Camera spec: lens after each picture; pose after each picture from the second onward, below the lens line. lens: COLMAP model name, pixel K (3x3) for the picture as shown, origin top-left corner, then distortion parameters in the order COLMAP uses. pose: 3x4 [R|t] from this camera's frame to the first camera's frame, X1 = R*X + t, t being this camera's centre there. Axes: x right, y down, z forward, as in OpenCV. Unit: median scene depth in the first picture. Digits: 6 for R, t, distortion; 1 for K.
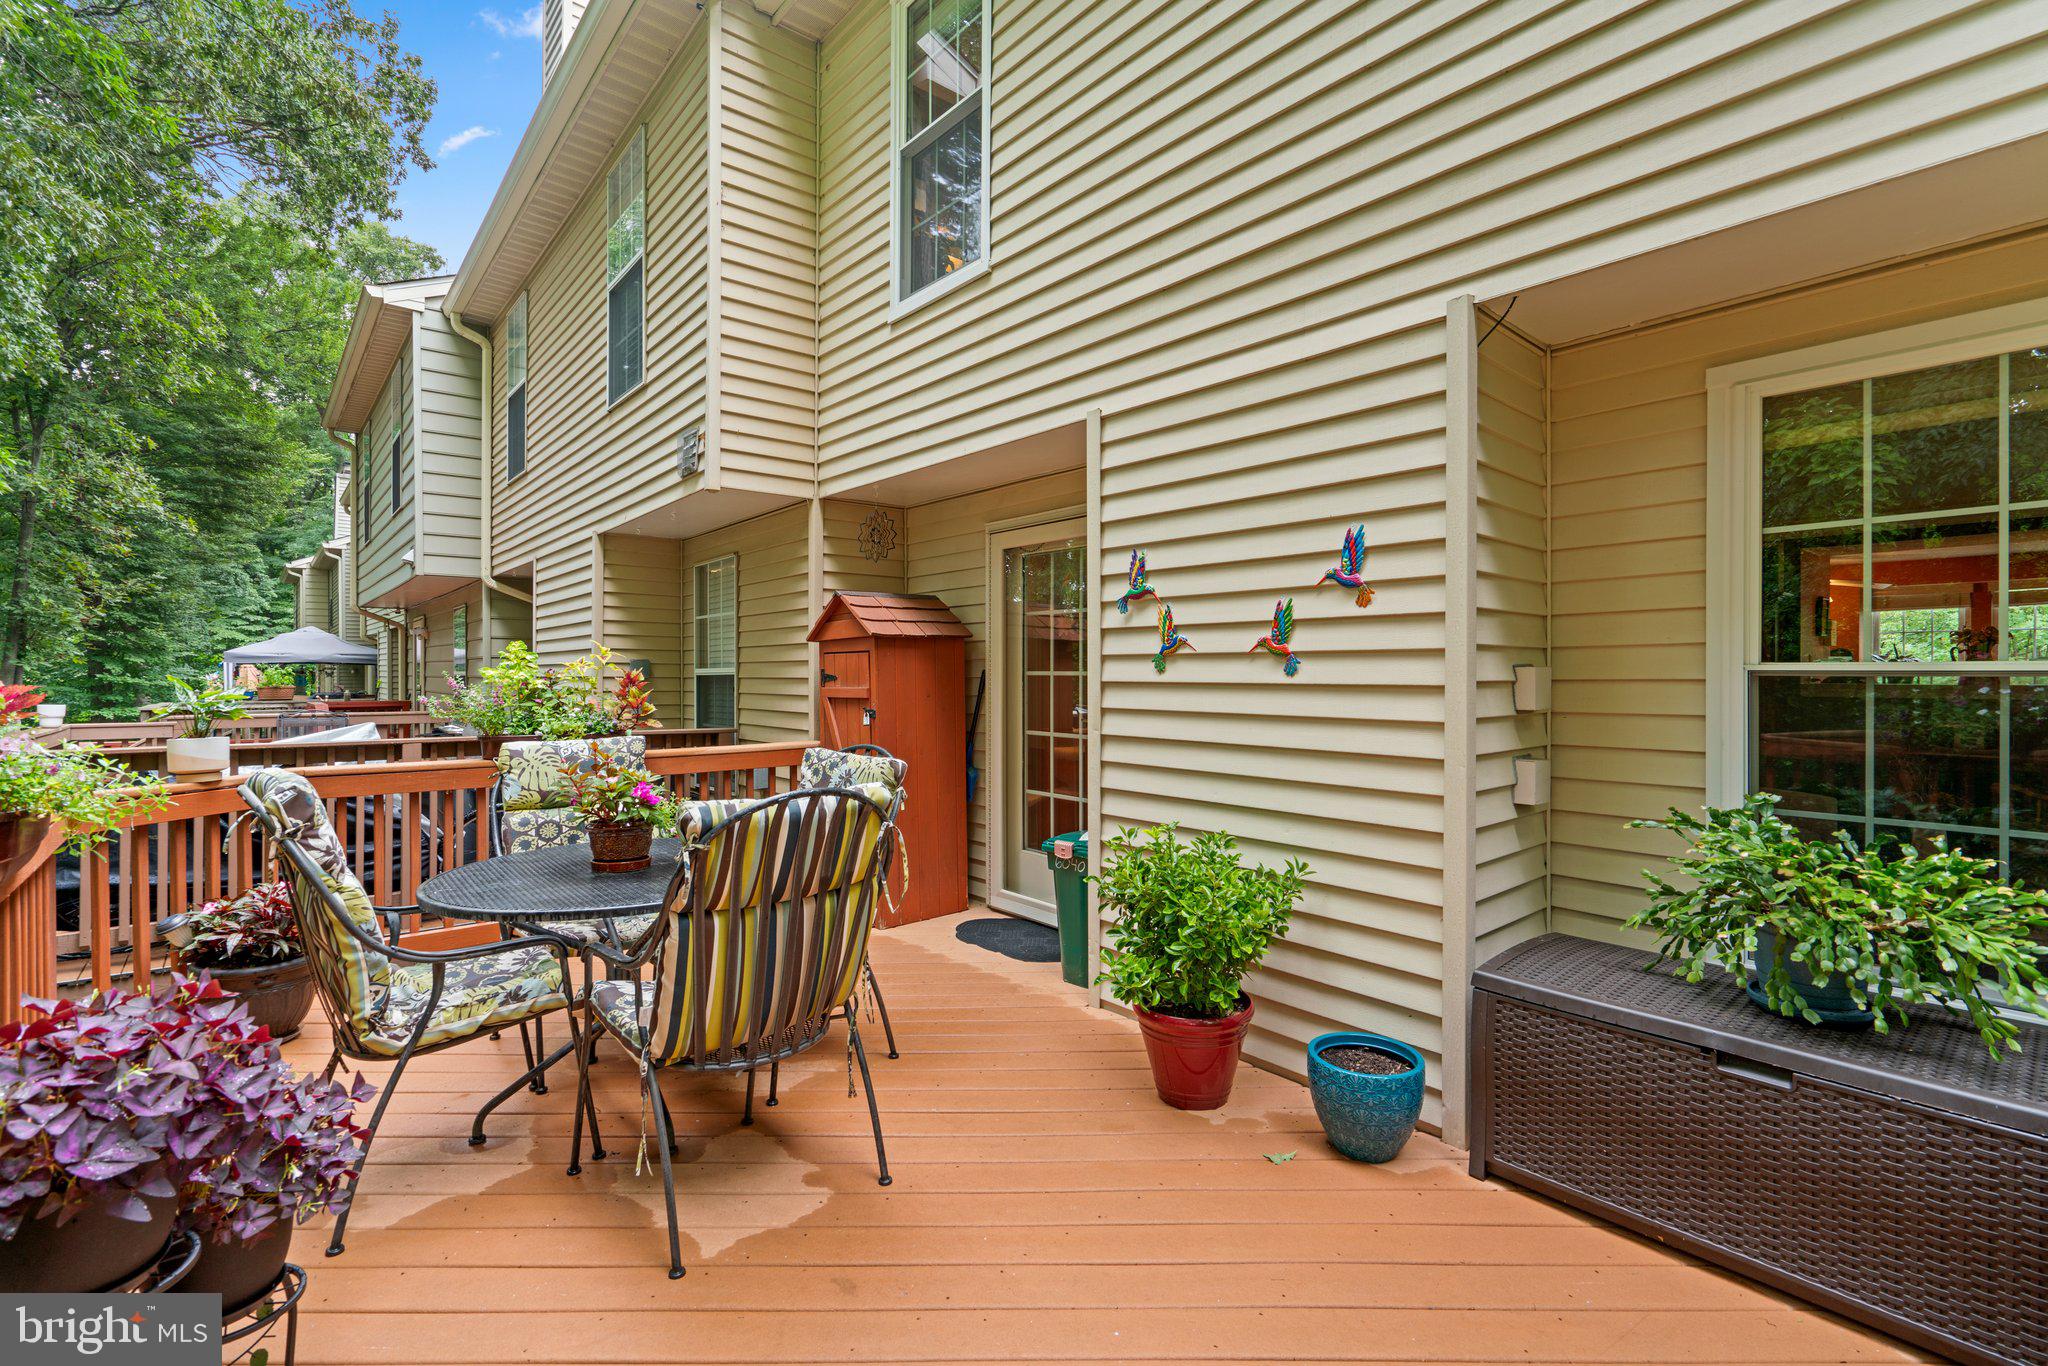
lens RADIAL K [[918.6, 0, 1022.2], [0, 918.6, 685.4], [0, 0, 1]] dist [-0.004494, 0.000812]
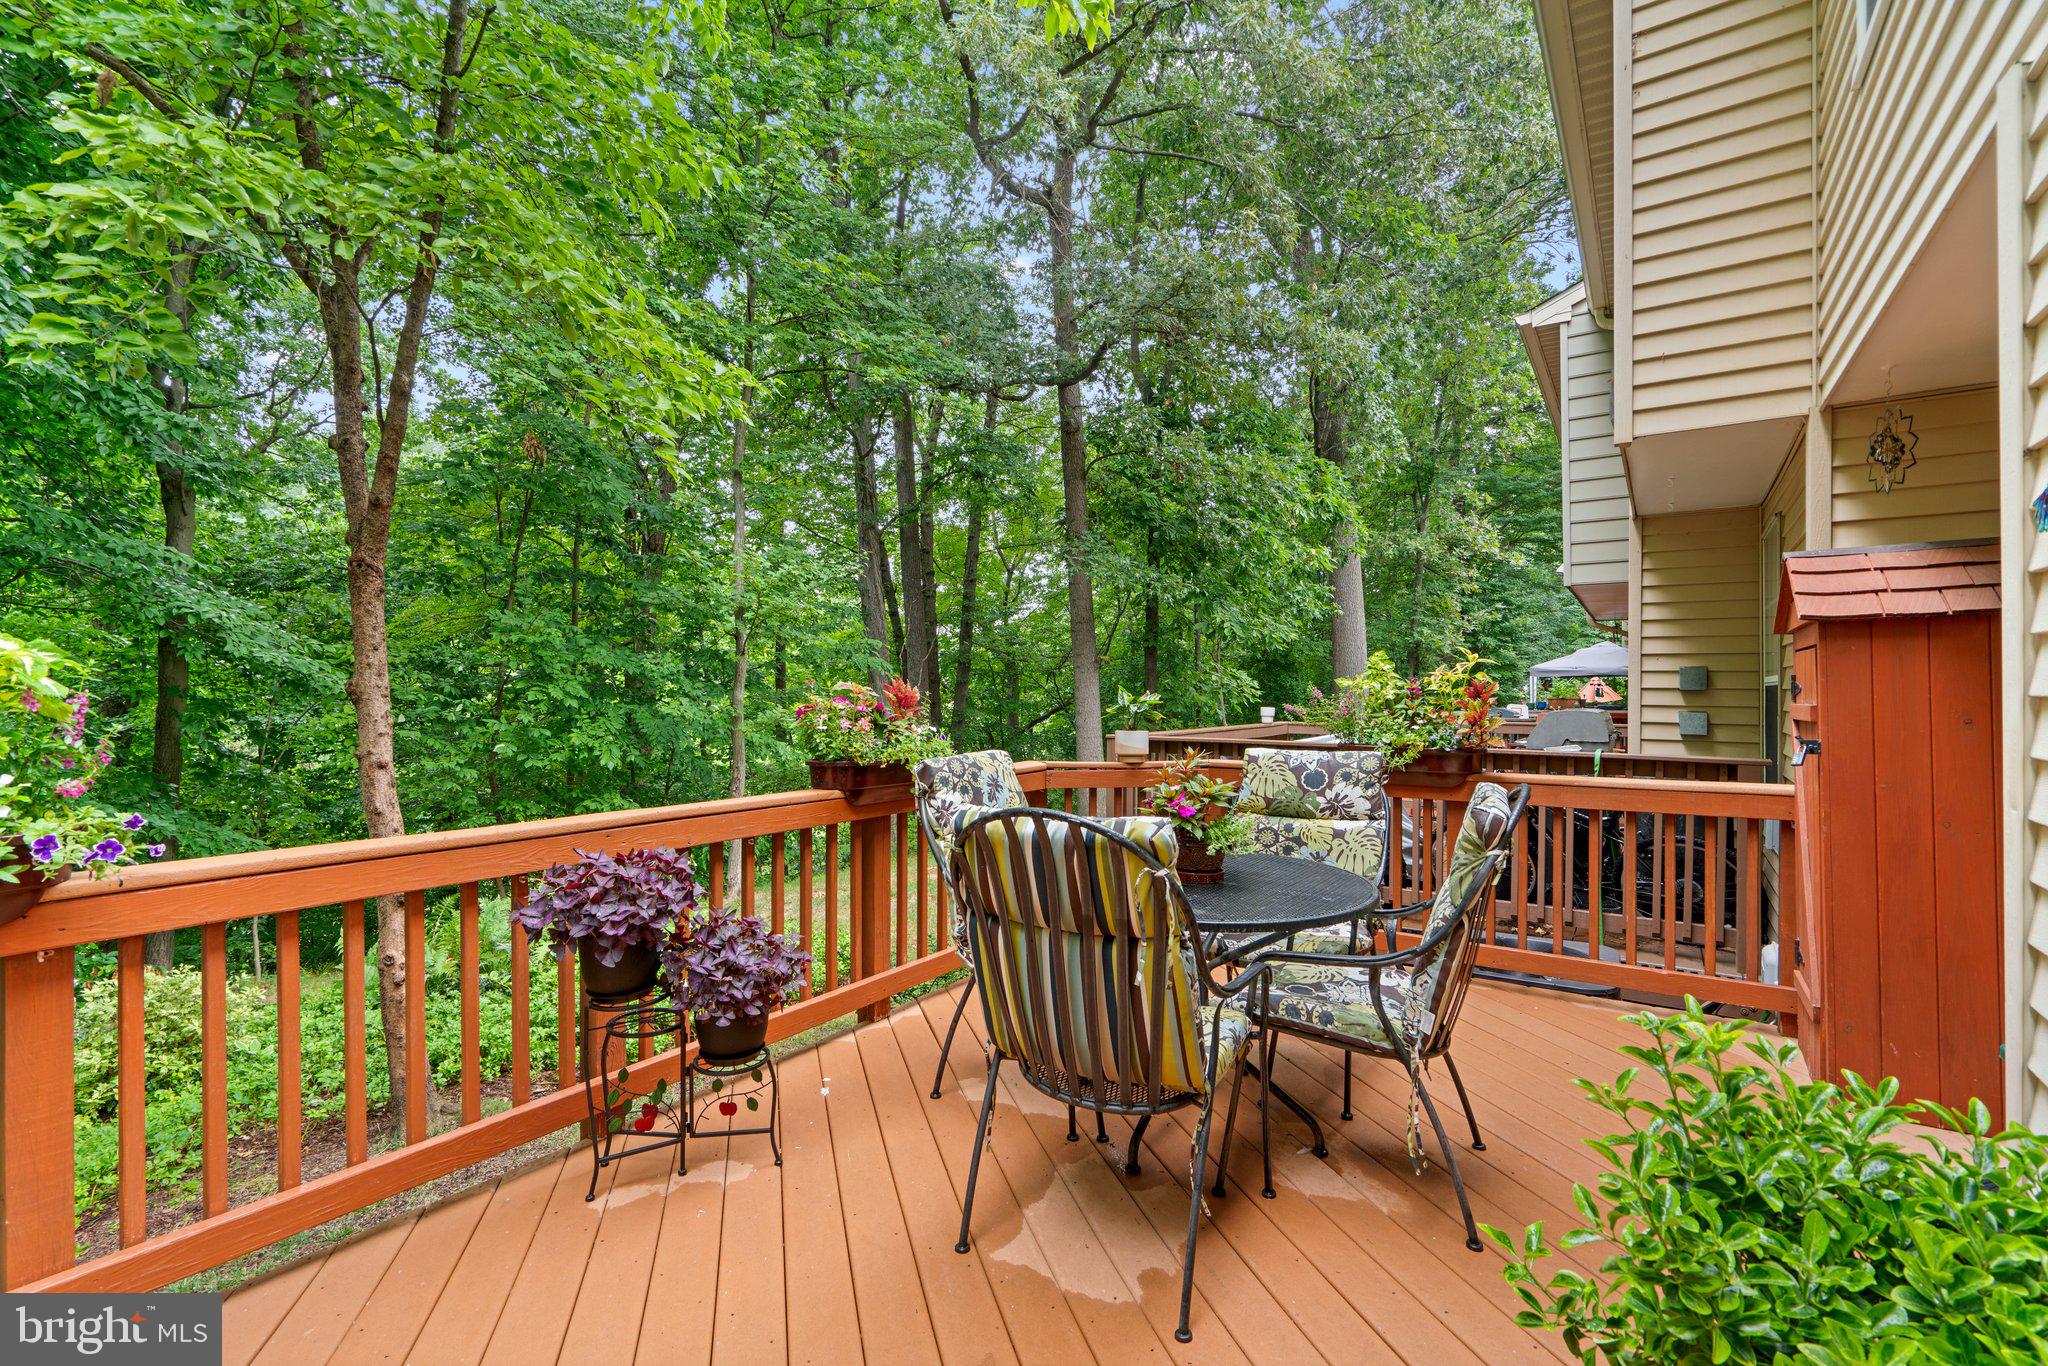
lens RADIAL K [[918.6, 0, 1022.2], [0, 918.6, 685.4], [0, 0, 1]] dist [-0.004494, 0.000812]
pose [[0.266940, -0.002607, -0.963710, 0.281843], [-0.010706, 0.999927, -0.005670, -0.001248], [0.963654, 0.011831, 0.266893, 0.328747]]
